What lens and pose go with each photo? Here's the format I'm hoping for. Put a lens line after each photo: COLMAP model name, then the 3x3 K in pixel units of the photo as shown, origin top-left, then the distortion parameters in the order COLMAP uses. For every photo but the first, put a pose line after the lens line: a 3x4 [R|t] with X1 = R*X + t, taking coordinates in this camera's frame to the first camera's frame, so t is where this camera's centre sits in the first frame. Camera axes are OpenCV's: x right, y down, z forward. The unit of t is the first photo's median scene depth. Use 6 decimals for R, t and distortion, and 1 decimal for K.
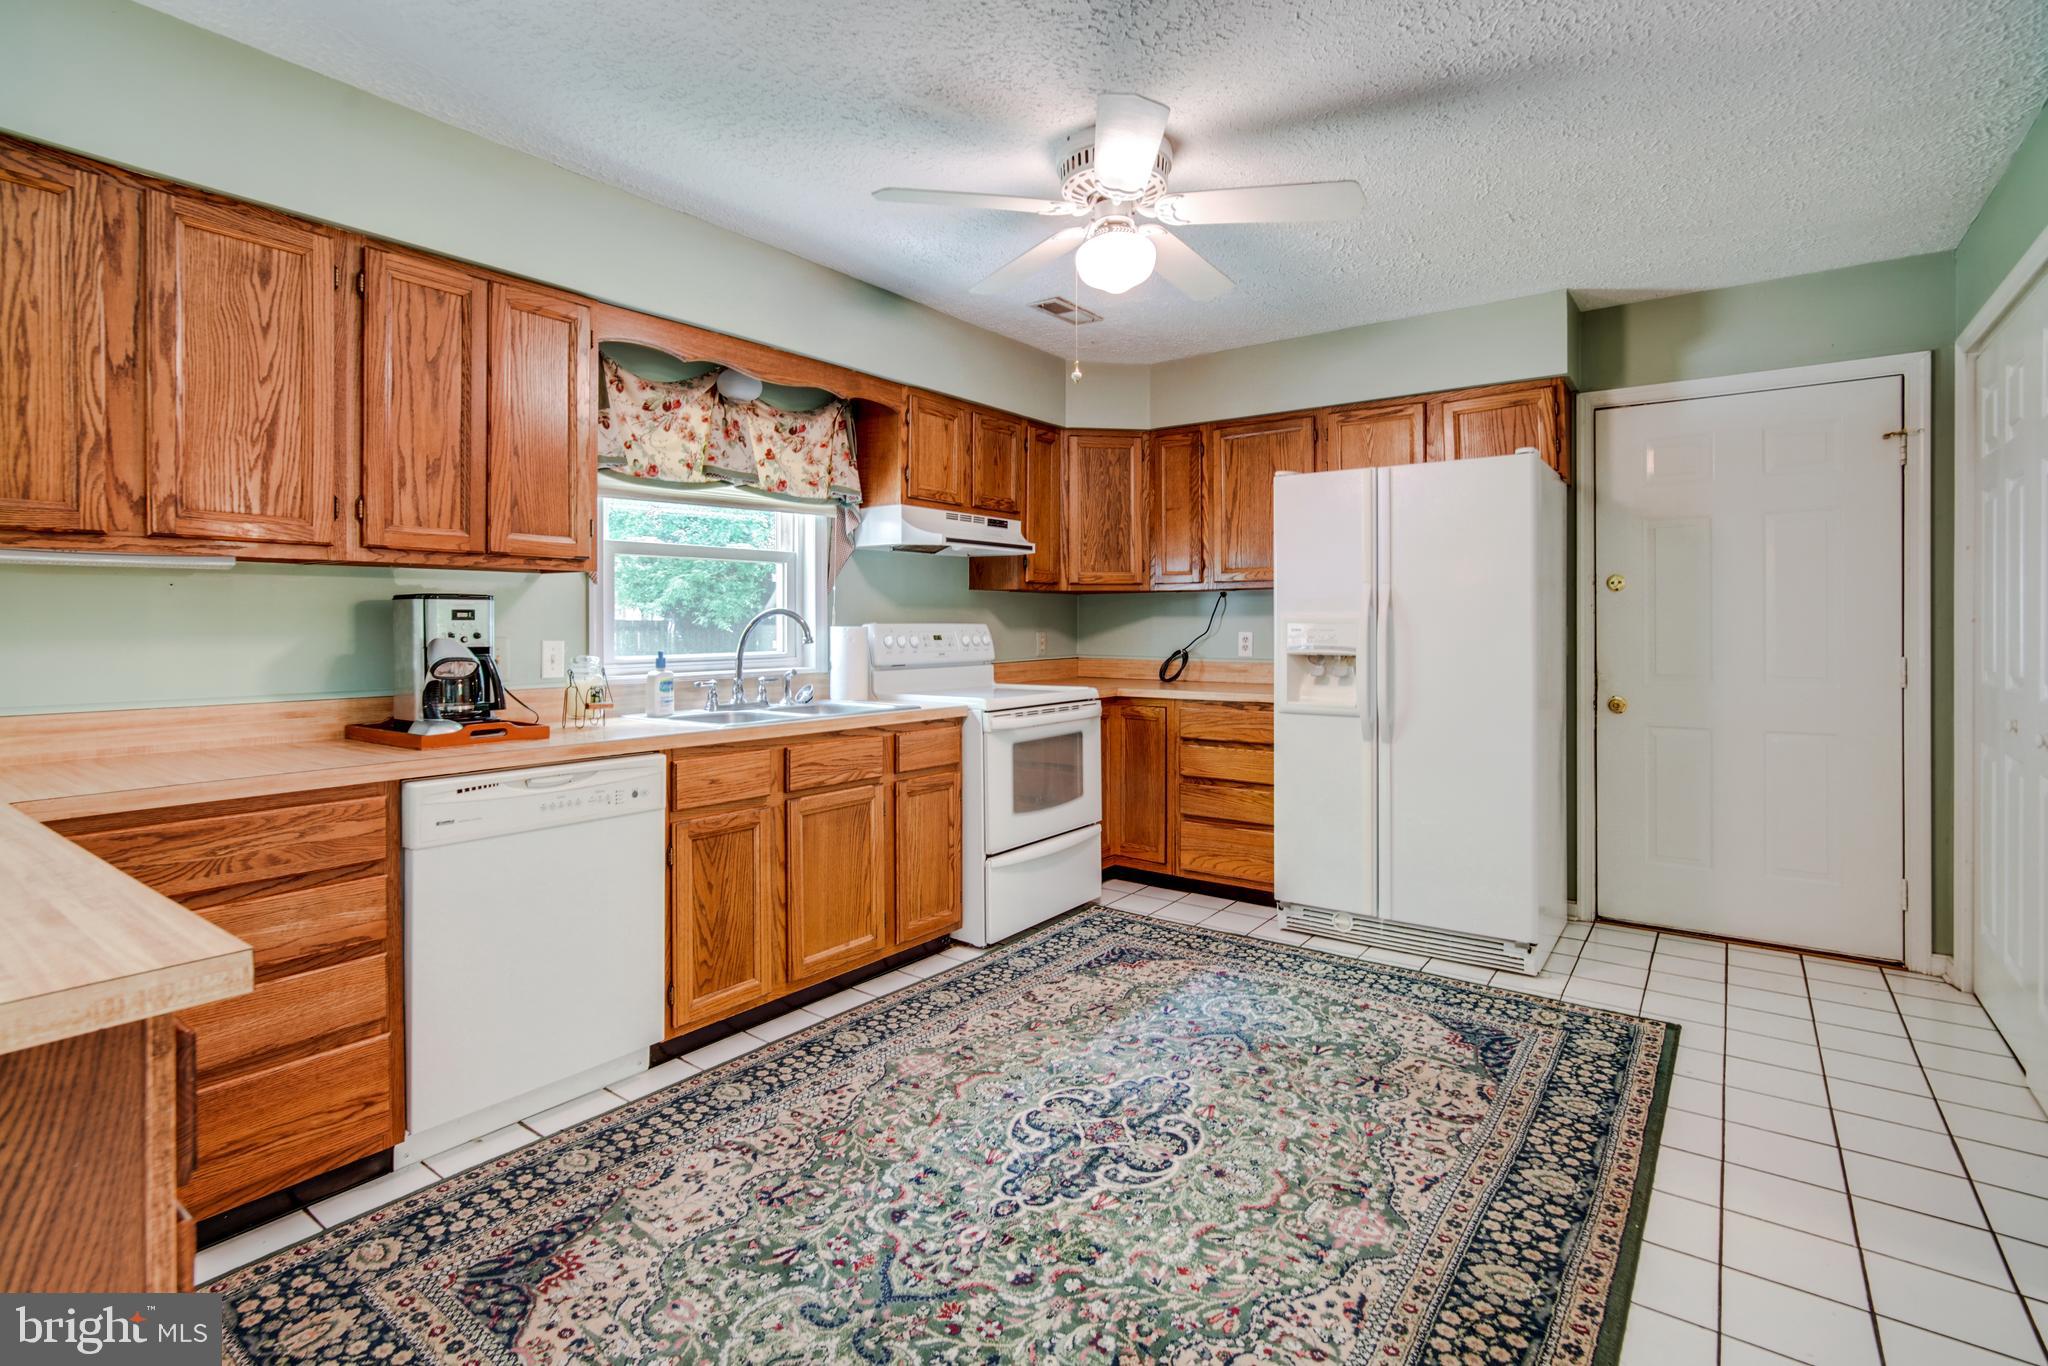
lens RADIAL K [[969.6, 0, 1028.1], [0, 969.6, 629.4], [0, 0, 1]] dist [-0.006302, 0.000023]
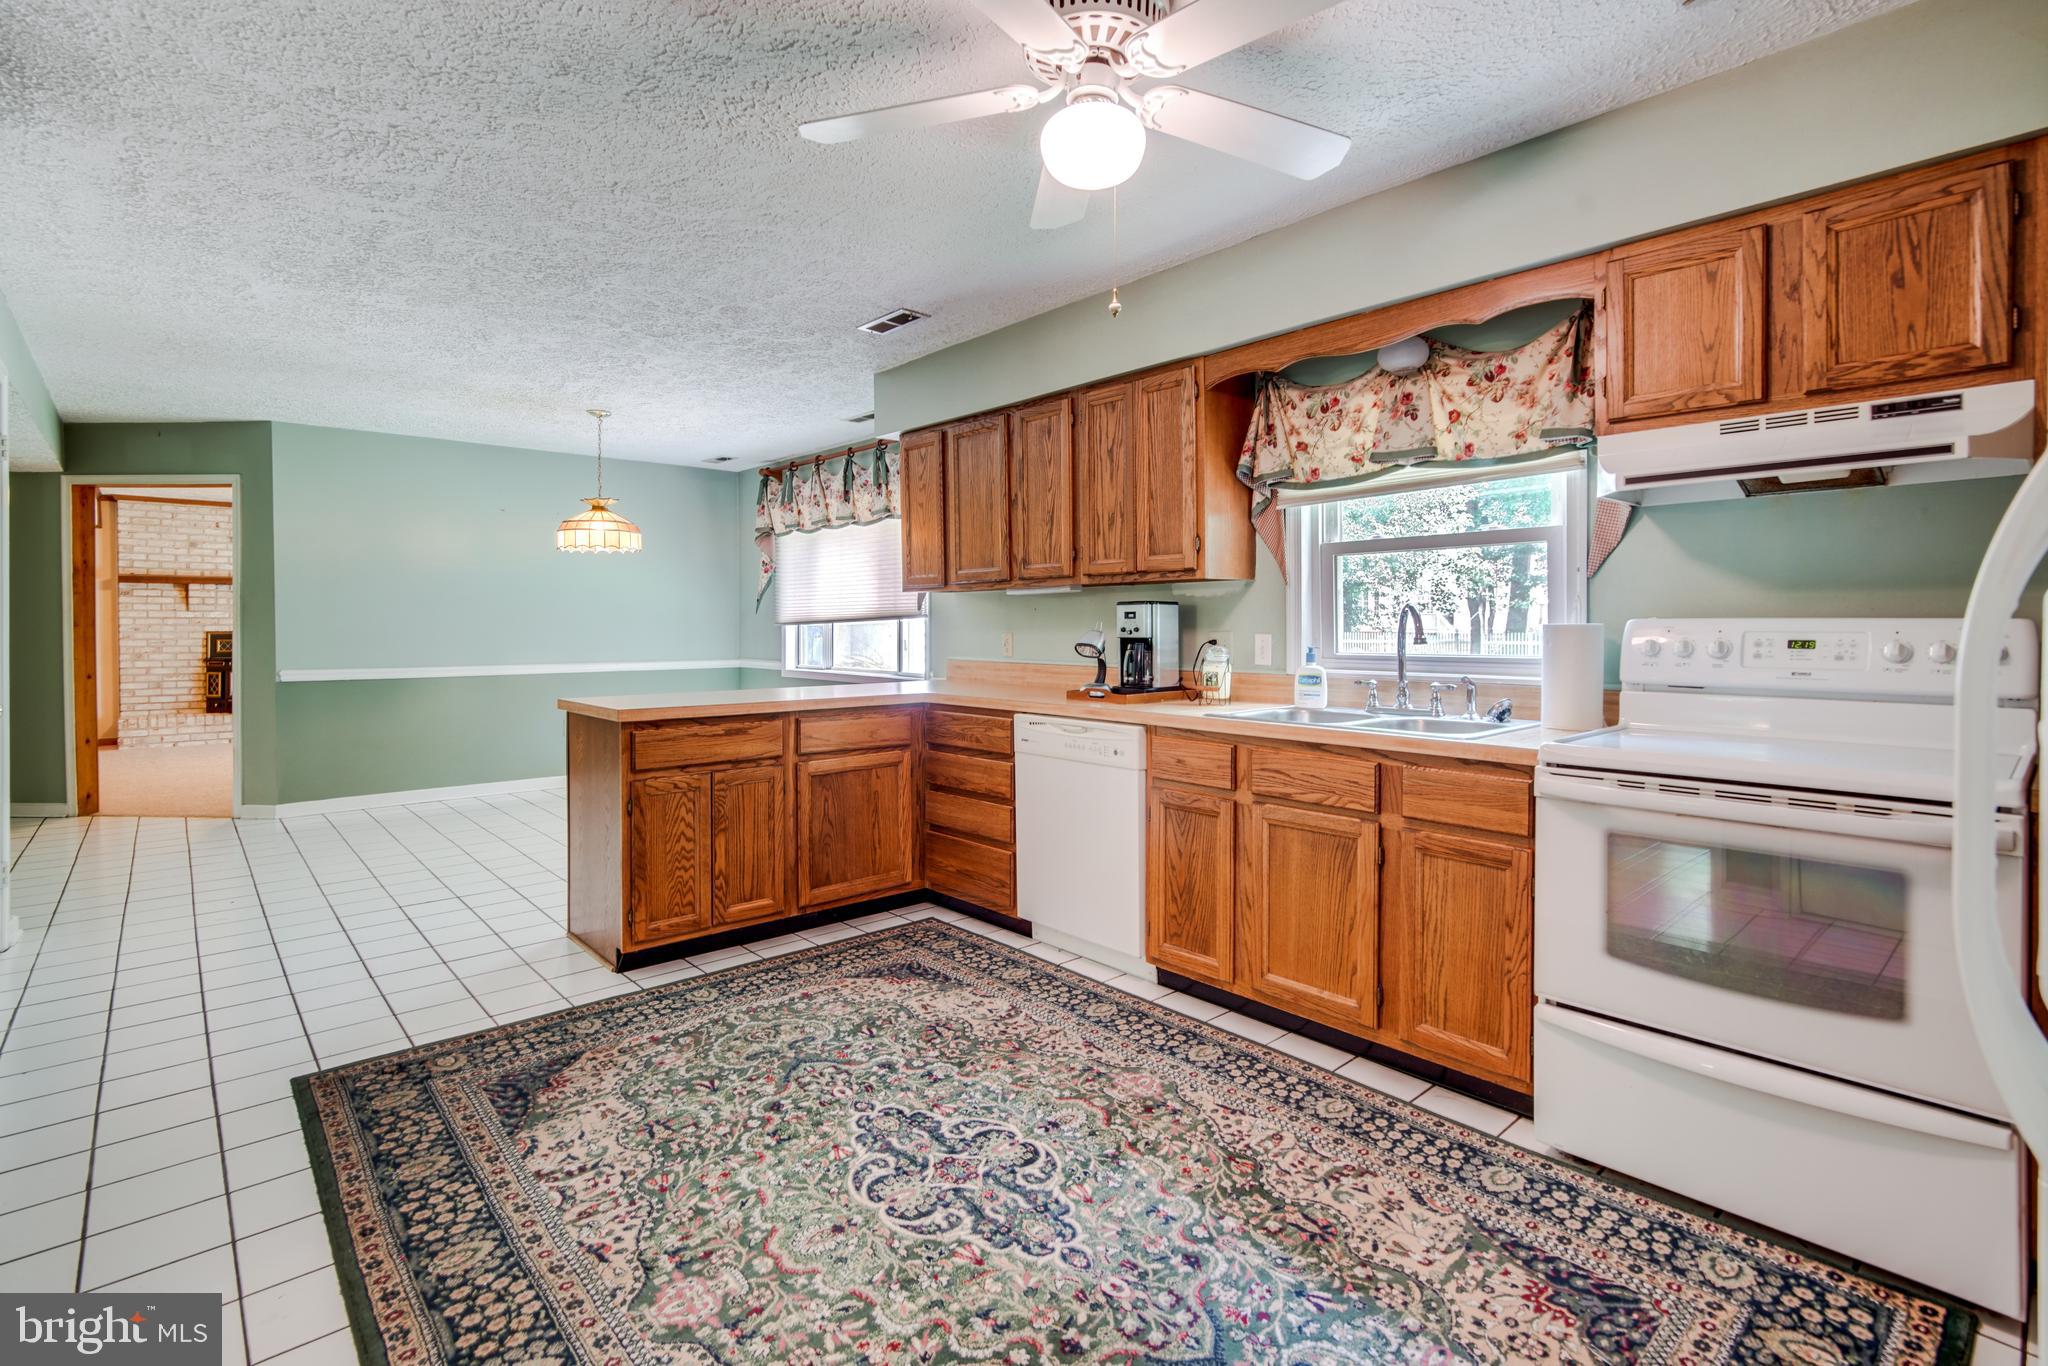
lens RADIAL K [[968.1, 0, 1035.8], [0, 968.1, 632.9], [0, 0, 1]] dist [-0.003908, 0.000920]
pose [[-0.197515, 0.013851, -0.980202, 0.727488], [-0.000320, 0.999899, 0.014194, -0.007535], [0.980300, 0.003118, -0.197491, 0.946926]]
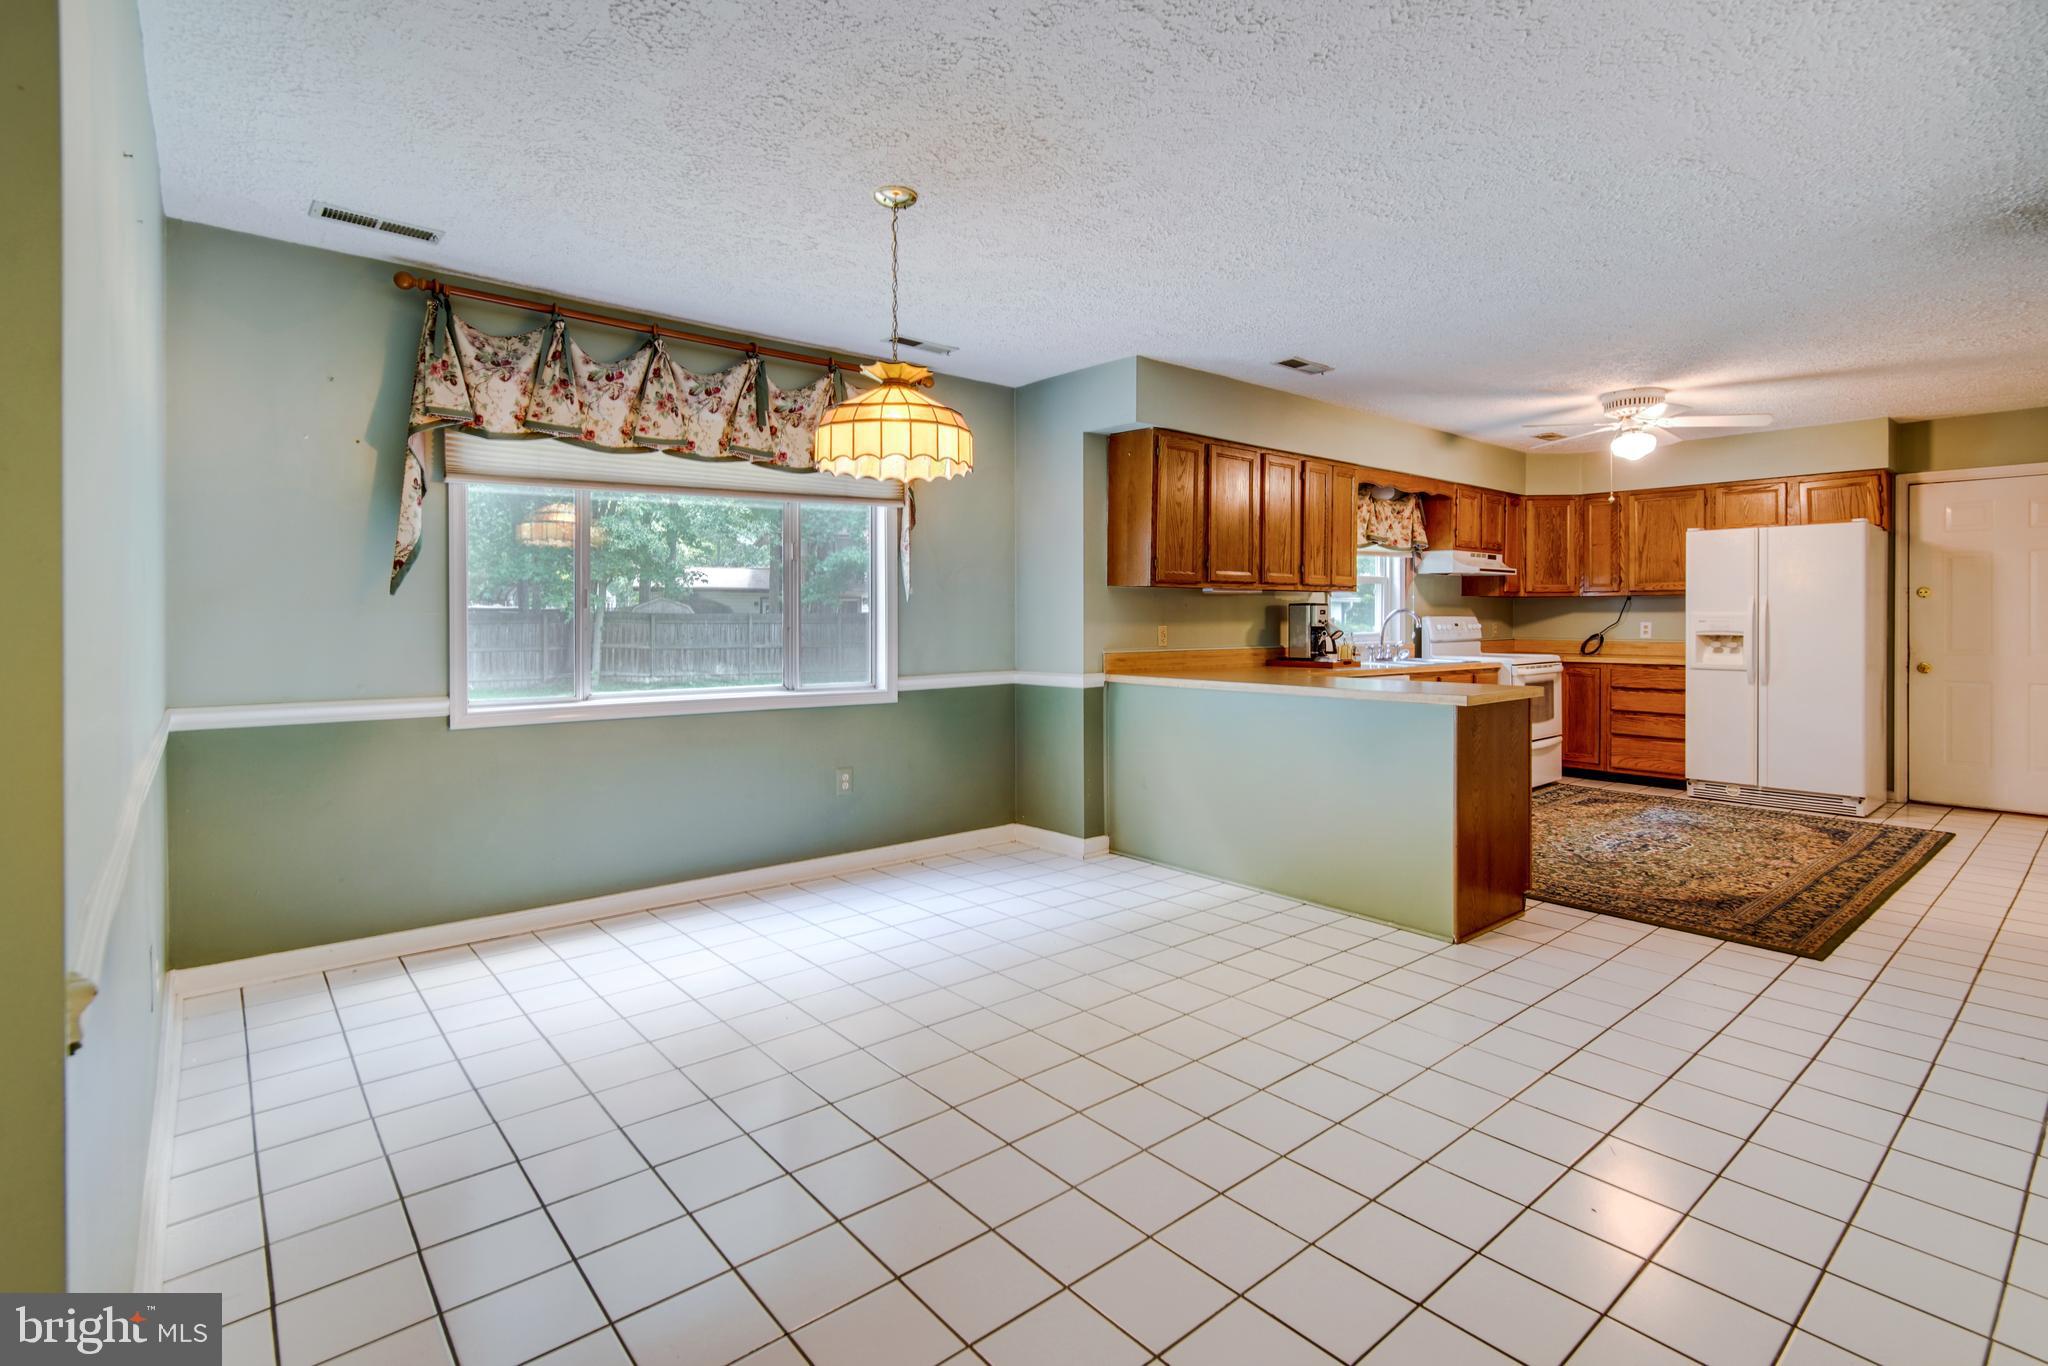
lens RADIAL K [[973.9, 0, 1027.9], [0, 973.9, 623.0], [0, 0, 1]] dist [-0.001819, 0.000241]
pose [[0.974520, 0.005184, -0.224240, -0.615091], [-0.005025, 0.999987, 0.001278, 0.009703], [0.224244, -0.000118, 0.974533, -1.165212]]
